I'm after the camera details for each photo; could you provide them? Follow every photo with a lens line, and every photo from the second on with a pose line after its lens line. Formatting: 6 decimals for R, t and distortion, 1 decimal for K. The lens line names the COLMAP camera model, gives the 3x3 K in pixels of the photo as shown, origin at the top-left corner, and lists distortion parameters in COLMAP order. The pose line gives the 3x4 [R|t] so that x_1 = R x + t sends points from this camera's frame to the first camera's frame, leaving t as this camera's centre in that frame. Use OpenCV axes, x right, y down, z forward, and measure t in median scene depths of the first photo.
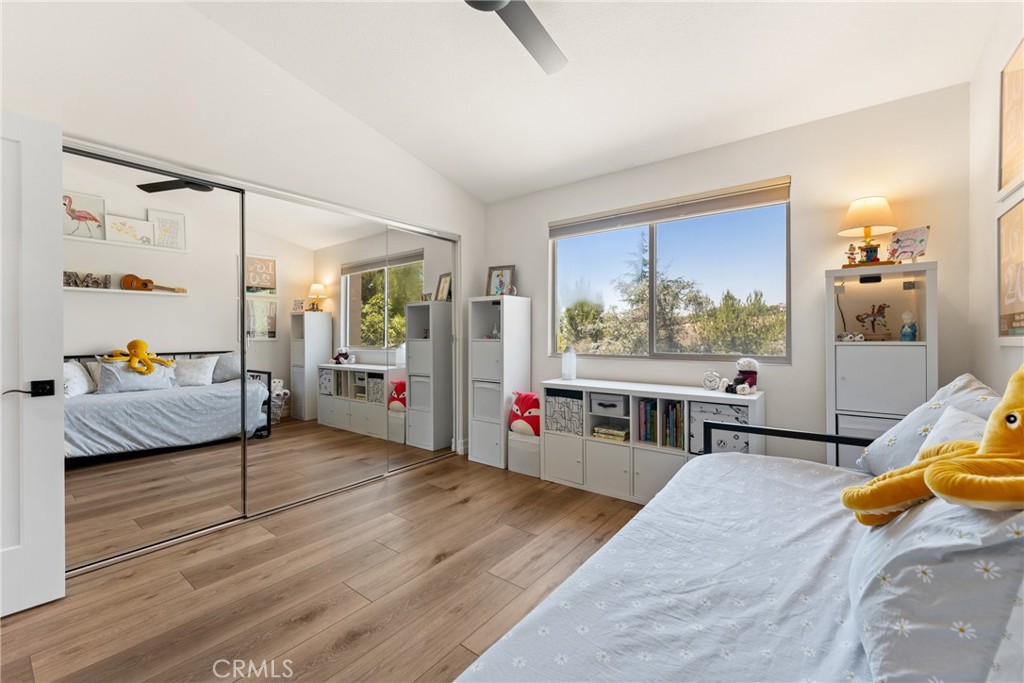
lens RADIAL K [[411.6, 0, 503.7], [0, 411.6, 339.4], [0, 0, 1]] dist [0.003090, -0.001093]
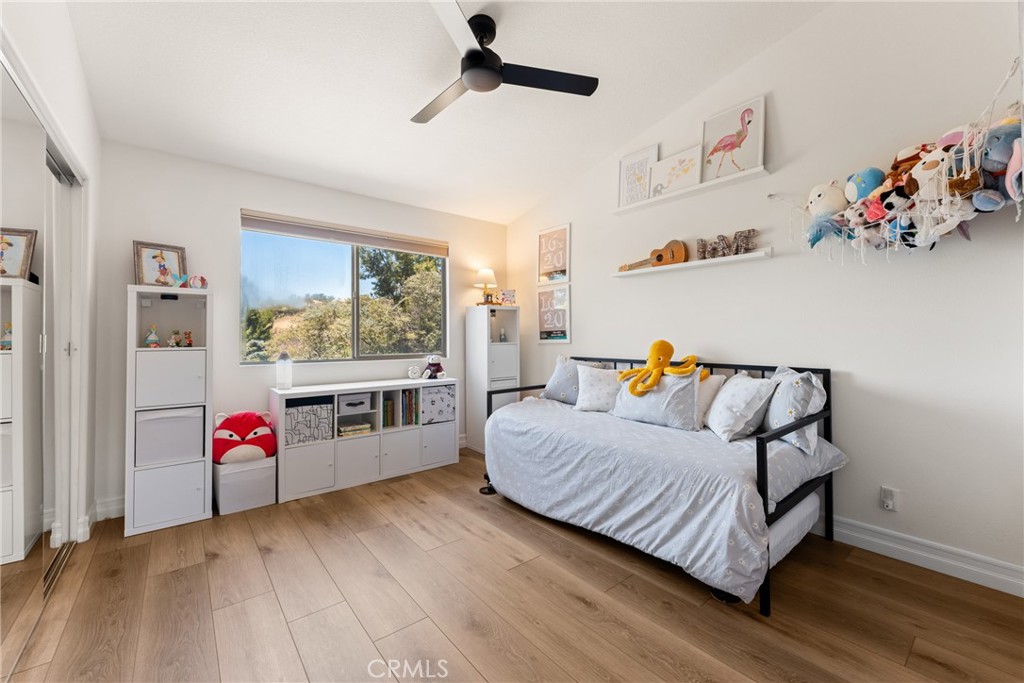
lens RADIAL K [[411.6, 0, 505.1], [0, 411.6, 334.2], [0, 0, 1]] dist [0.003090, -0.001093]
pose [[0.244616, 0.005906, 0.969602, -0.705997], [0.013953, 0.999856, -0.009610, -0.011294], [-0.969520, 0.015880, 0.244499, 0.327243]]
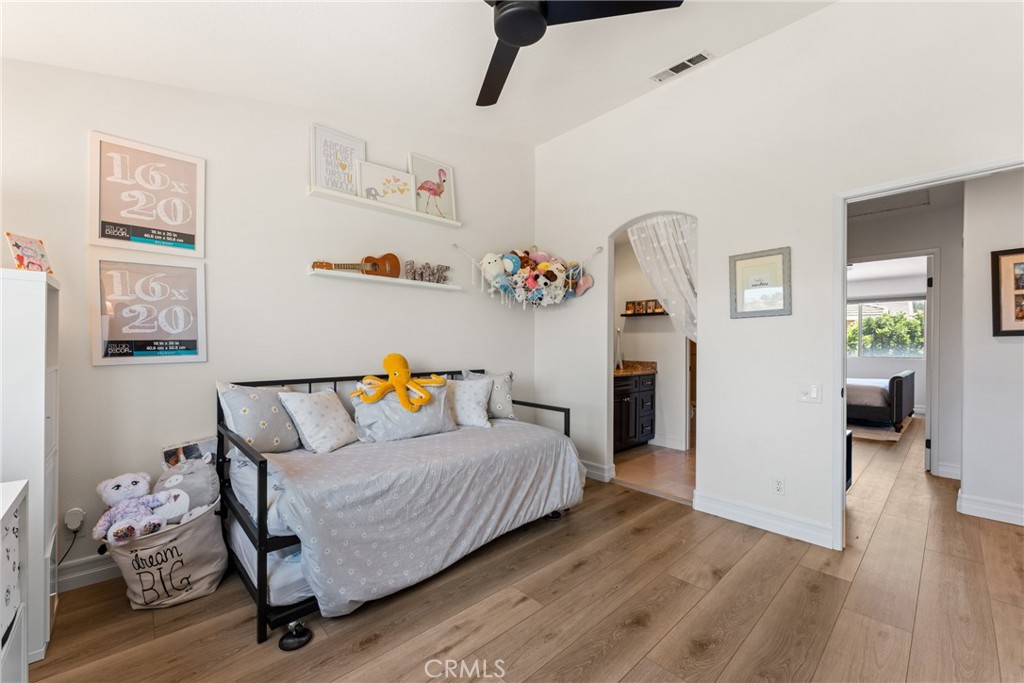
lens RADIAL K [[411.6, 0, 512.0], [0, 411.6, 348.4], [0, 0, 1]] dist [0.003090, -0.001093]
pose [[-0.986022, -0.005148, 0.166538, -0.099047], [-0.001327, 0.999733, 0.023047, -0.036294], [-0.166612, 0.022504, -0.985766, 1.112257]]
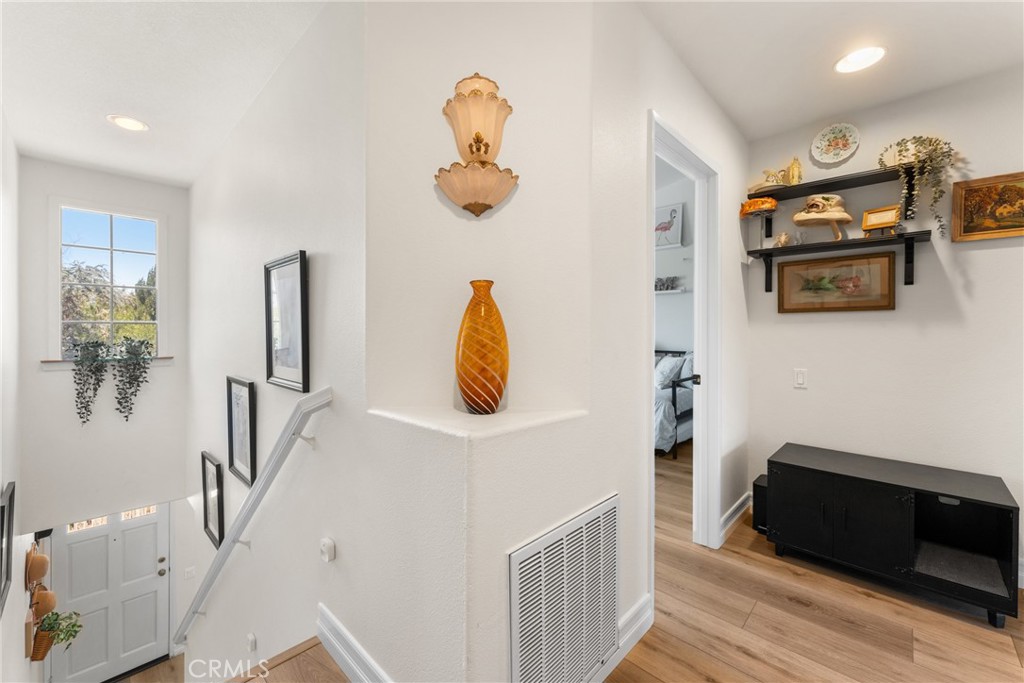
lens RADIAL K [[411.6, 0, 509.8], [0, 411.6, 334.3], [0, 0, 1]] dist [0.003090, -0.001093]
pose [[0.116525, -0.014948, 0.993075, -1.395667], [0.011795, 0.999837, 0.013666, -0.040106], [-0.993118, 0.010121, 0.116682, 0.482200]]
